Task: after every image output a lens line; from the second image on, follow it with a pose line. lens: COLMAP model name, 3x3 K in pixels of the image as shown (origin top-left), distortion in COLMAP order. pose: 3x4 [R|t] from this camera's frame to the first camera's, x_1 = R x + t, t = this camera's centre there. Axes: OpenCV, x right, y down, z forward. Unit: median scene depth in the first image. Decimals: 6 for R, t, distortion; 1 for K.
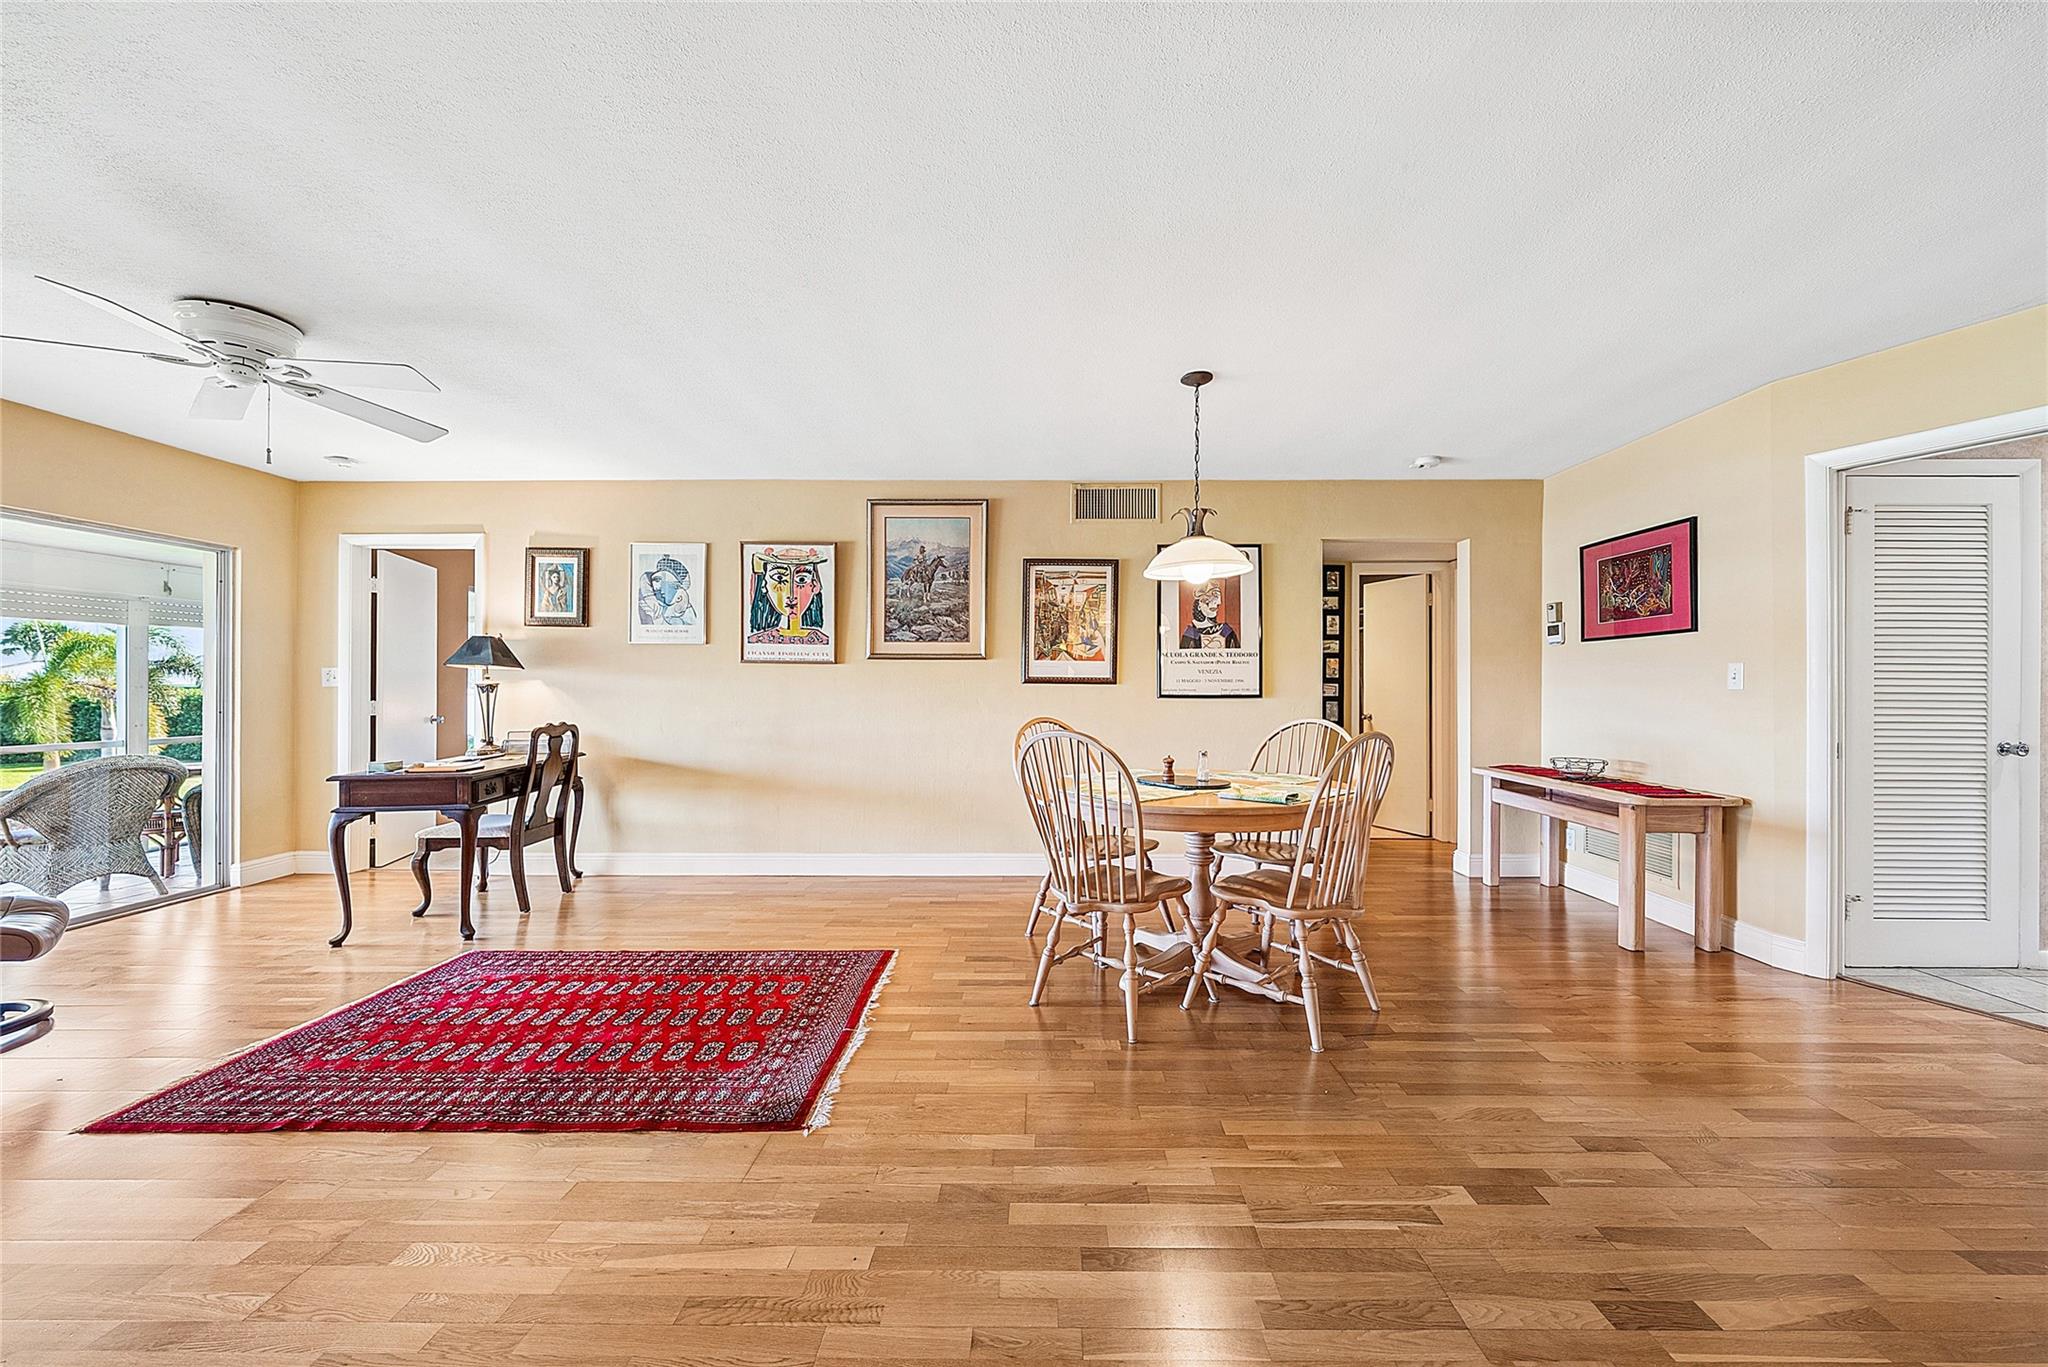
lens RADIAL K [[742.6, 0, 1028.8], [0, 742.6, 690.4], [0, 0, 1]] dist [0.000565, -0.000049]
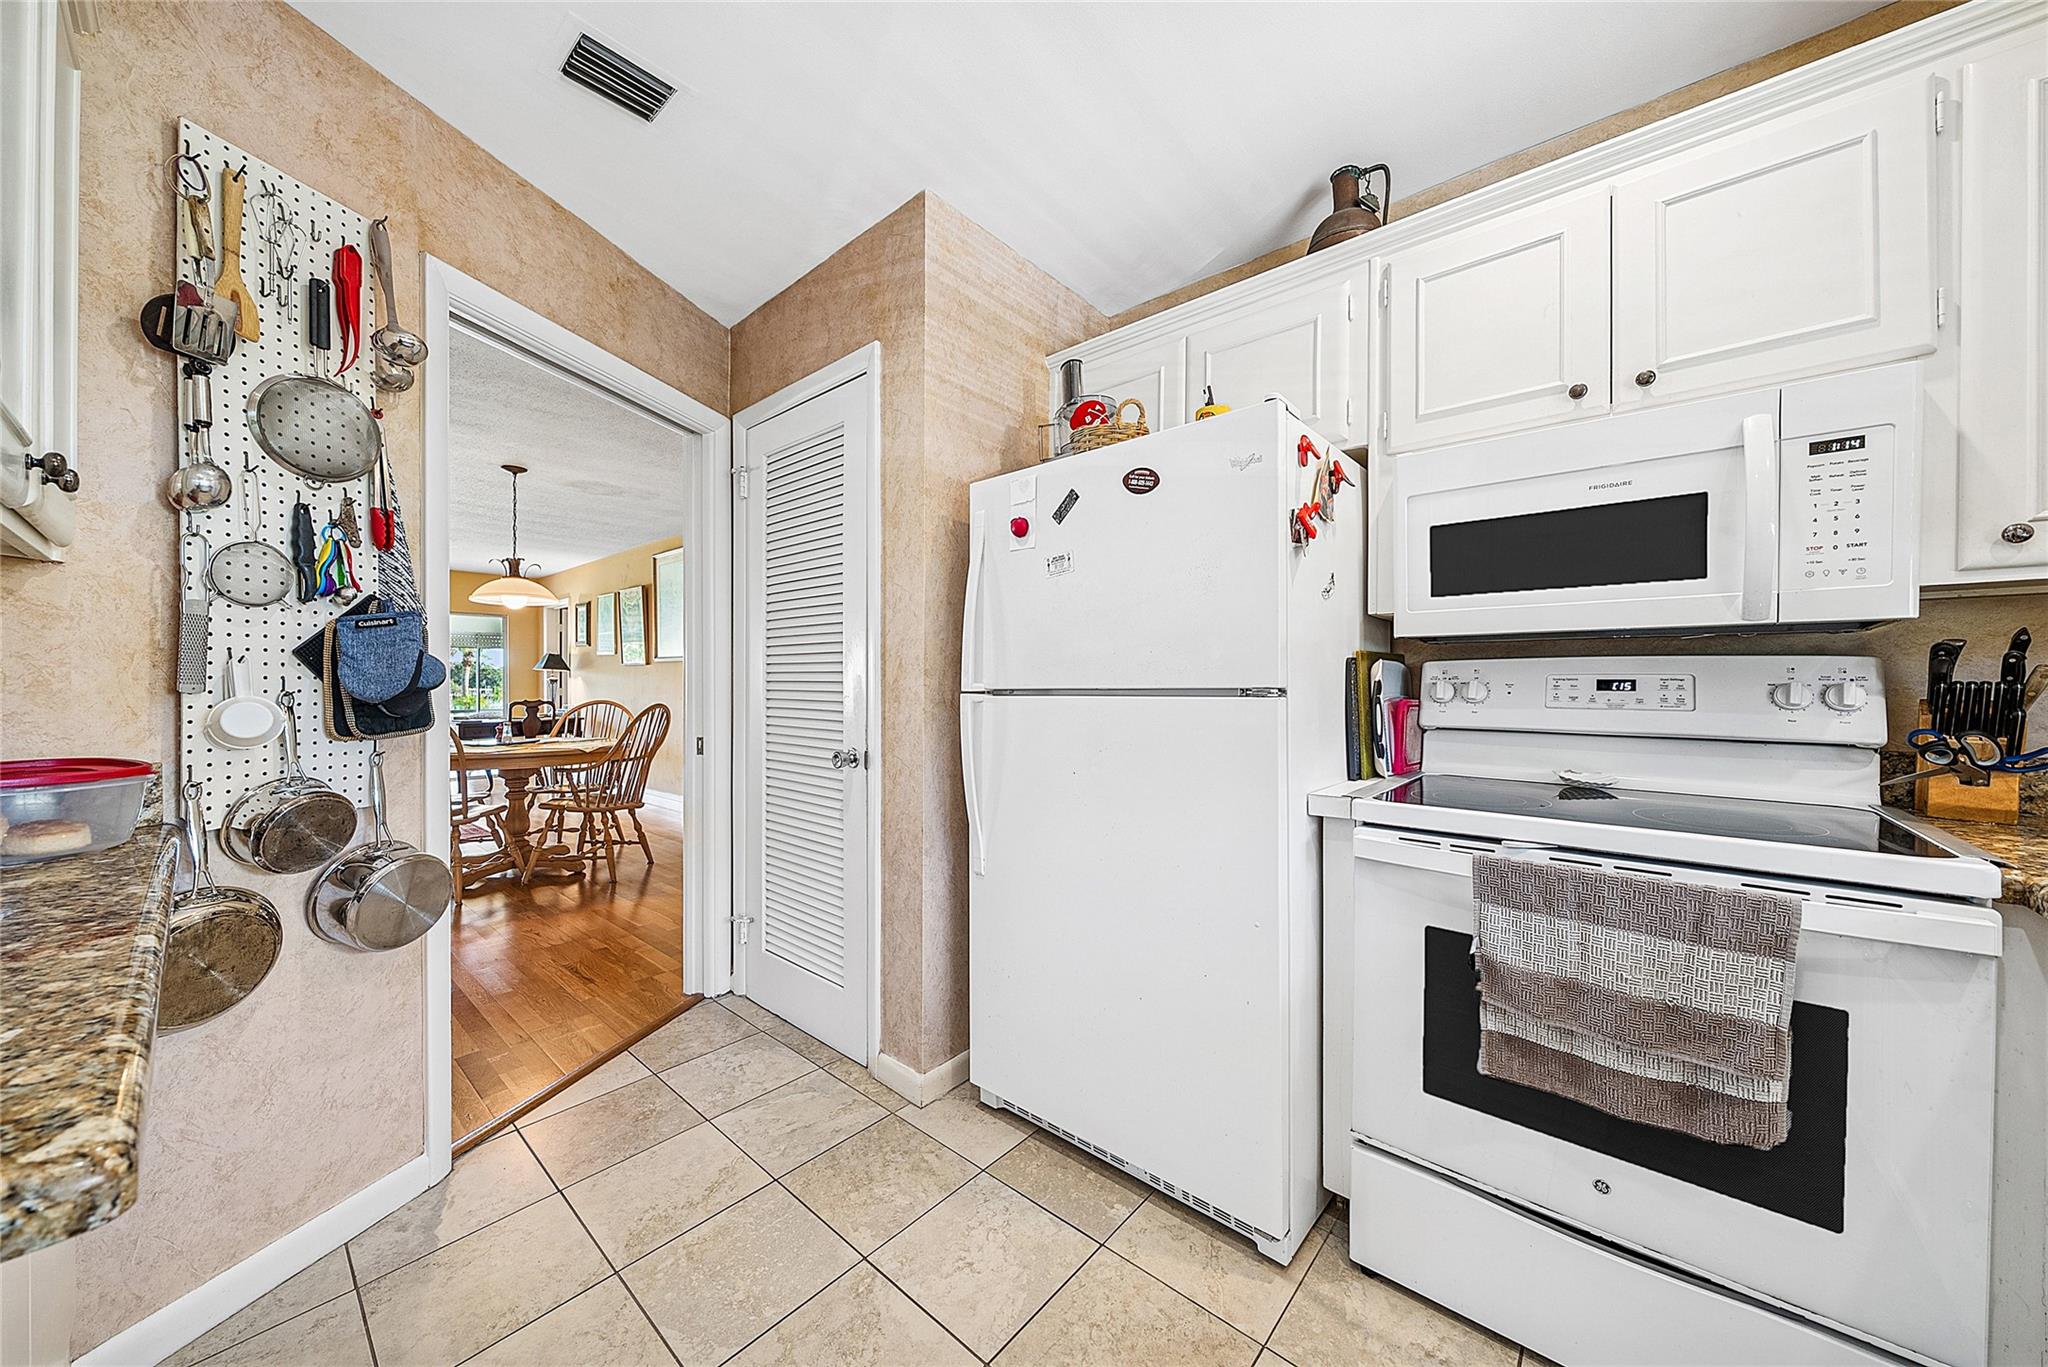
lens RADIAL K [[708.7, 0, 1024.0], [0, 708.7, 683.5], [0, 0, 1]] dist [-0.000170, -0.000020]
pose [[0.761470, -0.000008, -0.648201, 1.301884], [0.003121, 0.999988, 0.003654, 0.001083], [0.648193, -0.004805, 0.761461, 0.392915]]
